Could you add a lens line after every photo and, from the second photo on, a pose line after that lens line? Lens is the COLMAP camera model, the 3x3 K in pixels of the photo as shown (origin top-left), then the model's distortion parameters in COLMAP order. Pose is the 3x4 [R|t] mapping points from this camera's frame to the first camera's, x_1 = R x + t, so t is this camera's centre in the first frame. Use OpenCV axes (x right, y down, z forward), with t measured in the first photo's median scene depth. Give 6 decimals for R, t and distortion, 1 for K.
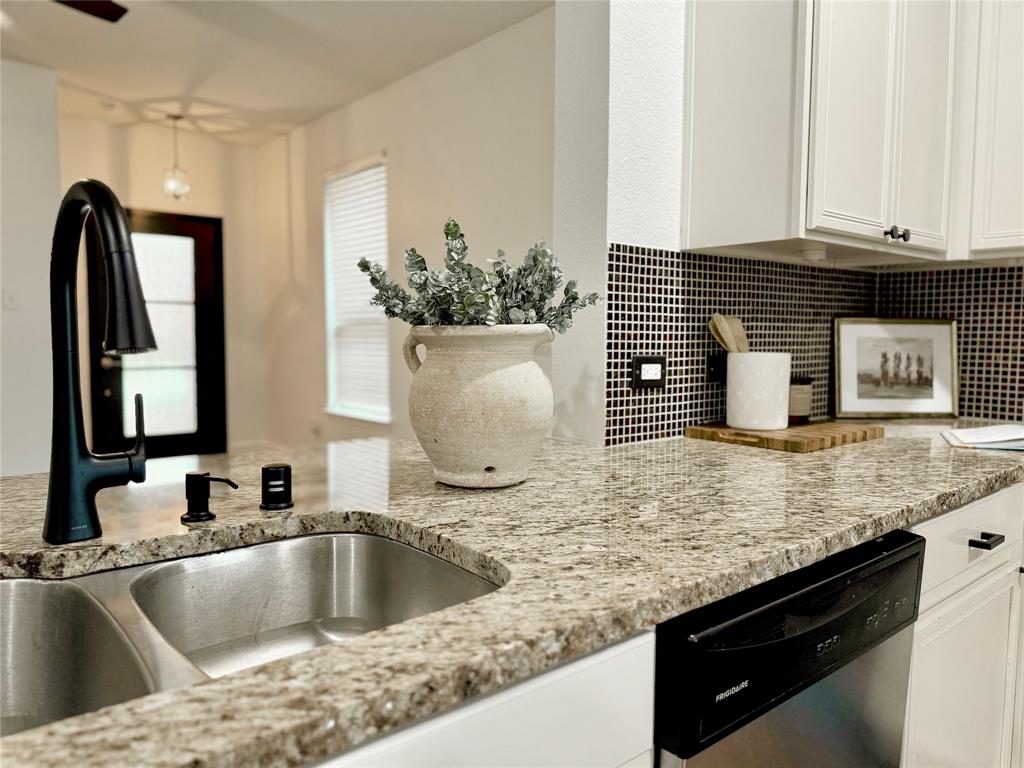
lens RADIAL K [[714.8, 0, 528.4], [0, 714.8, 402.6], [0, 0, 1]] dist [0.013015, -0.029367]
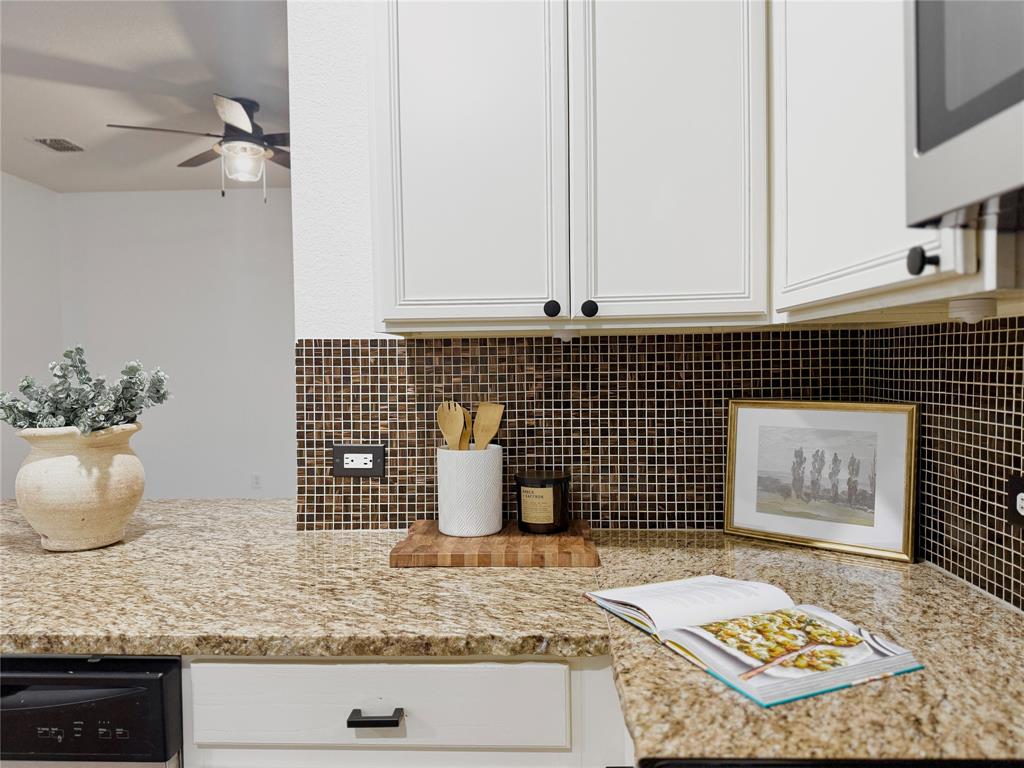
lens RADIAL K [[714.8, 0, 512.2], [0, 714.8, 383.6], [0, 0, 1]] dist [0.013015, -0.029367]
pose [[0.738519, 0.003282, -0.674224, 0.954670], [-0.051213, 0.997372, -0.051242, -0.105311], [0.672284, 0.072373, 0.736747, 0.379598]]
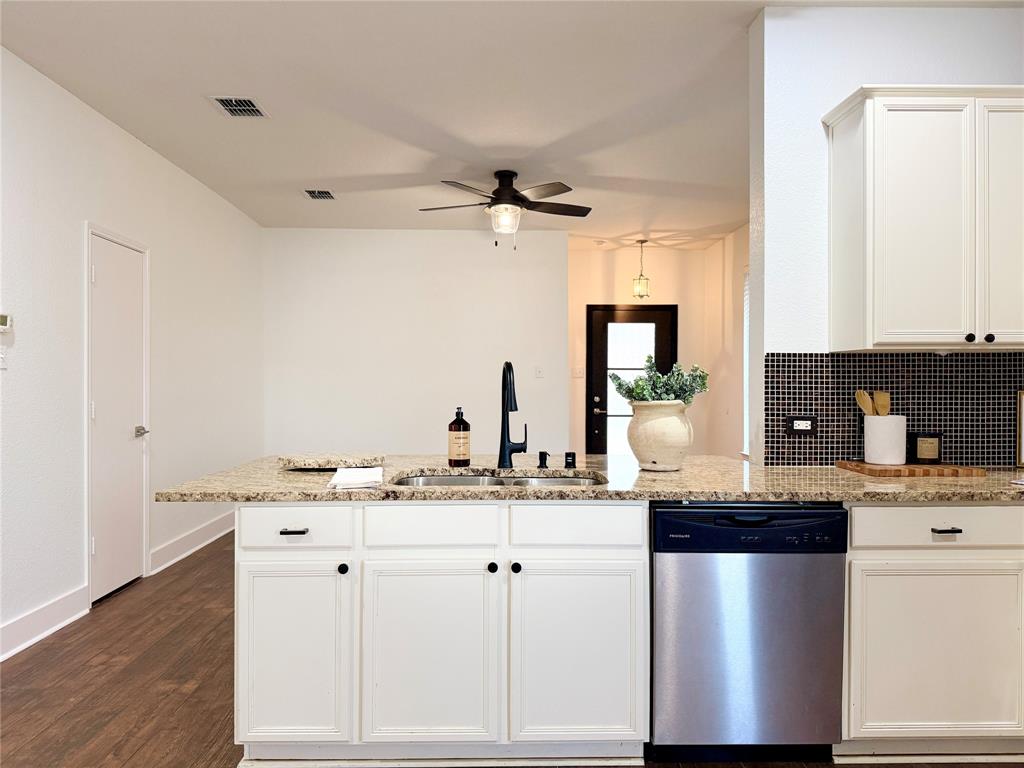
lens RADIAL K [[714.8, 0, 510.5], [0, 714.8, 384.8], [0, 0, 1]] dist [0.013015, -0.029367]
pose [[0.764089, -0.004674, -0.645094, 0.700310], [-0.058691, 0.995323, -0.076729, 0.030881], [0.642435, 0.096489, 0.760241, -0.703194]]
